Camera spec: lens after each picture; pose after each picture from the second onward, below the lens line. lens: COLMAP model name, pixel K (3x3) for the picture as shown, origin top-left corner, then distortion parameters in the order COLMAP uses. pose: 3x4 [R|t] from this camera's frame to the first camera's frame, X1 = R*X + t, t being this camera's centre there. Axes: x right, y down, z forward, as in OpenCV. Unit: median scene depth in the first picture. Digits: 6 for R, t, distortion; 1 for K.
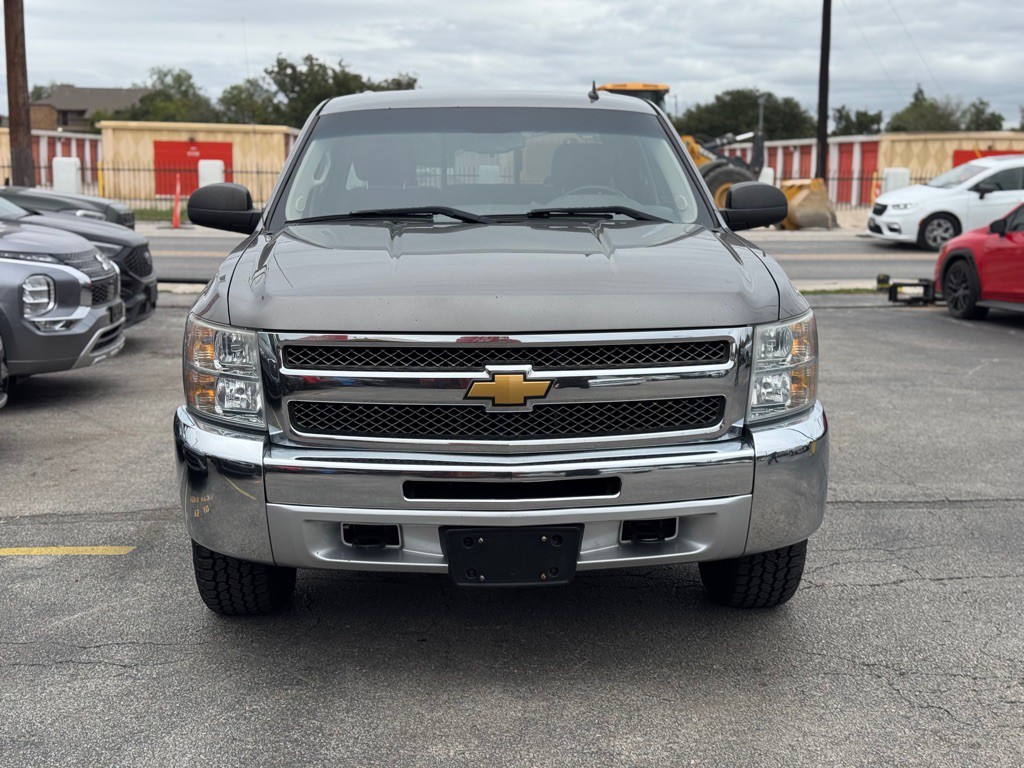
lens RADIAL K [[1422.3, 0, 511.1], [0, 1422.3, 393.2], [0, 0, 1]] dist [0.182004, -0.322548]
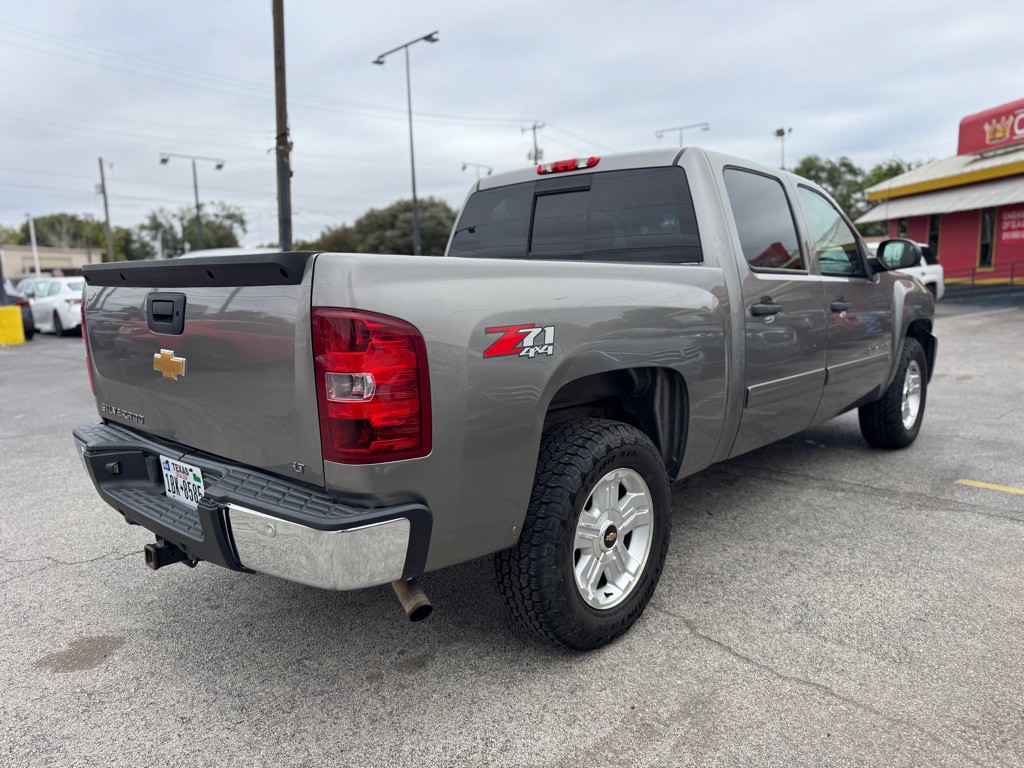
lens RADIAL K [[729.1, 0, 517.3], [0, 729.1, 368.1], [0, 0, 1]] dist [0.007120, -0.005839]
pose [[-0.710563, -0.077567, 0.699345, -0.510293], [0.130518, 0.962127, 0.239326, -0.273550], [-0.691422, 0.261333, -0.673528, 1.990826]]
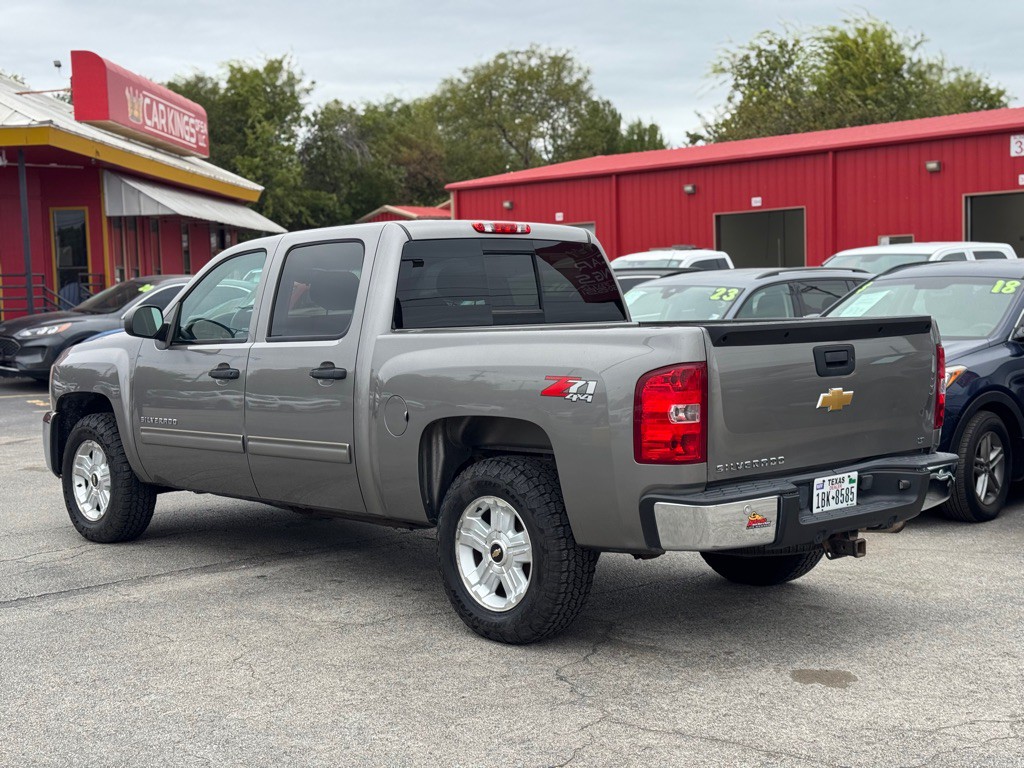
lens RADIAL K [[1422.3, 0, 511.1], [0, 1422.3, 393.2], [0, 0, 1]] dist [0.182004, -0.322548]
pose [[-0.762987, 0.059978, -0.643625, 0.887074], [-0.083946, 0.978061, 0.190657, -0.396566], [0.640939, 0.199499, -0.741213, 2.513030]]
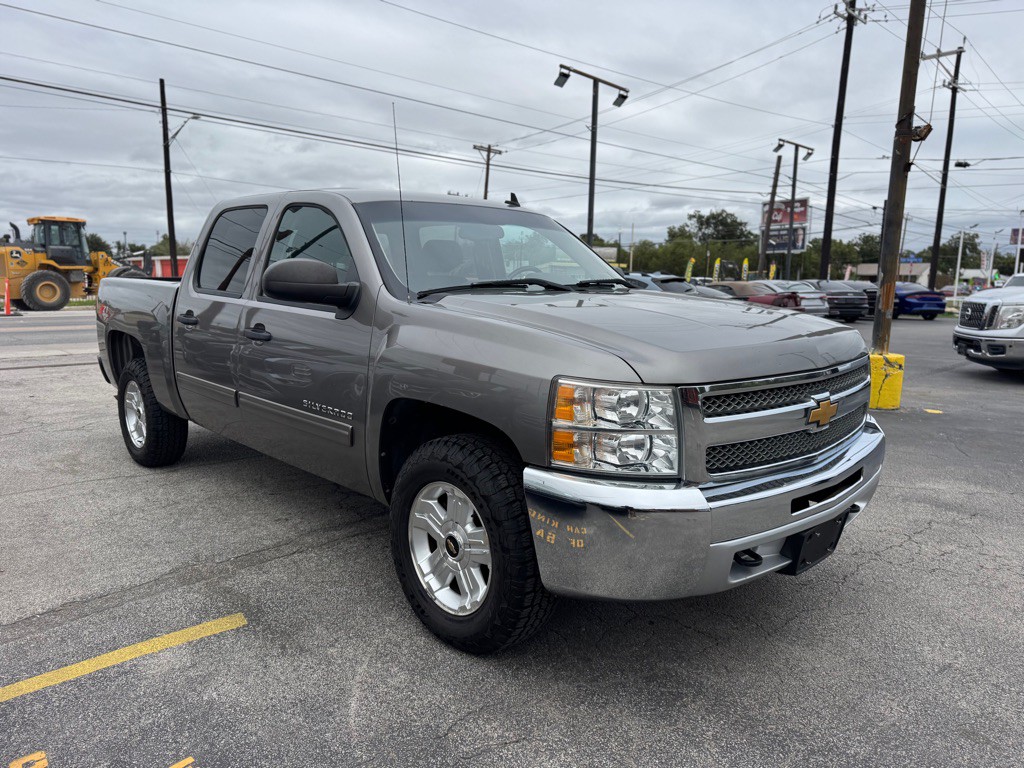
lens RADIAL K [[729.1, 0, 517.3], [0, 729.1, 368.1], [0, 0, 1]] dist [0.007120, -0.005839]
pose [[0.750067, -0.077831, 0.656767, -0.490507], [0.097237, 0.995237, 0.006892, -0.056823], [-0.654175, 0.058693, 0.754062, 0.523091]]
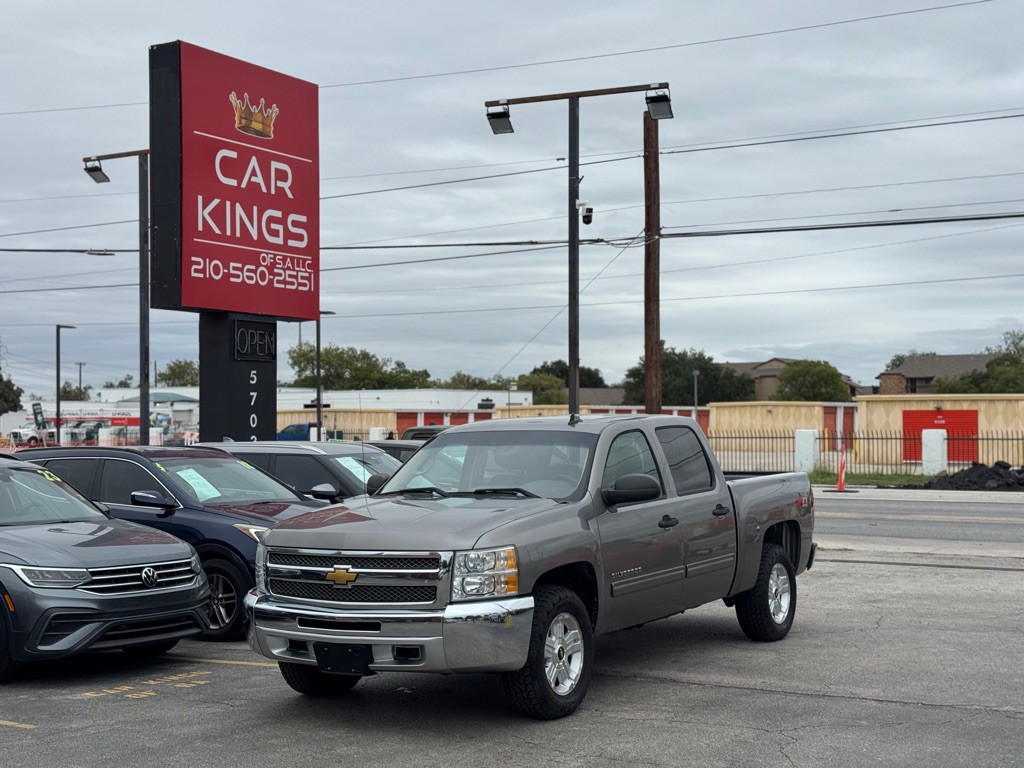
lens RADIAL K [[1422.3, 0, 511.1], [0, 1422.3, 393.2], [0, 0, 1]] dist [0.182004, -0.322548]
pose [[0.832827, -0.027793, -0.552835, 1.065378], [-0.071696, 0.984909, -0.157522, 0.034802], [0.548870, 0.170824, 0.818267, -0.497133]]
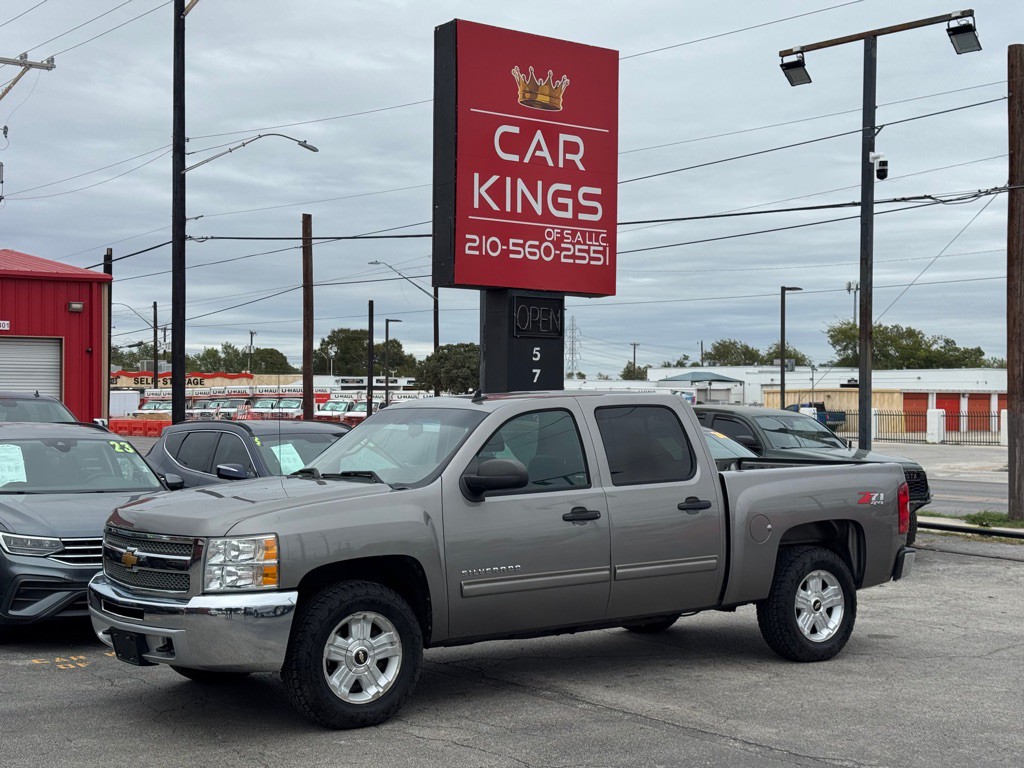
lens RADIAL K [[1422.3, 0, 511.1], [0, 1422.3, 393.2], [0, 0, 1]] dist [0.182004, -0.322548]
pose [[0.556635, -0.014597, -0.830629, 1.519133], [-0.128538, 0.986292, -0.103471, -0.070804], [0.820753, 0.164363, 0.547129, 0.223308]]
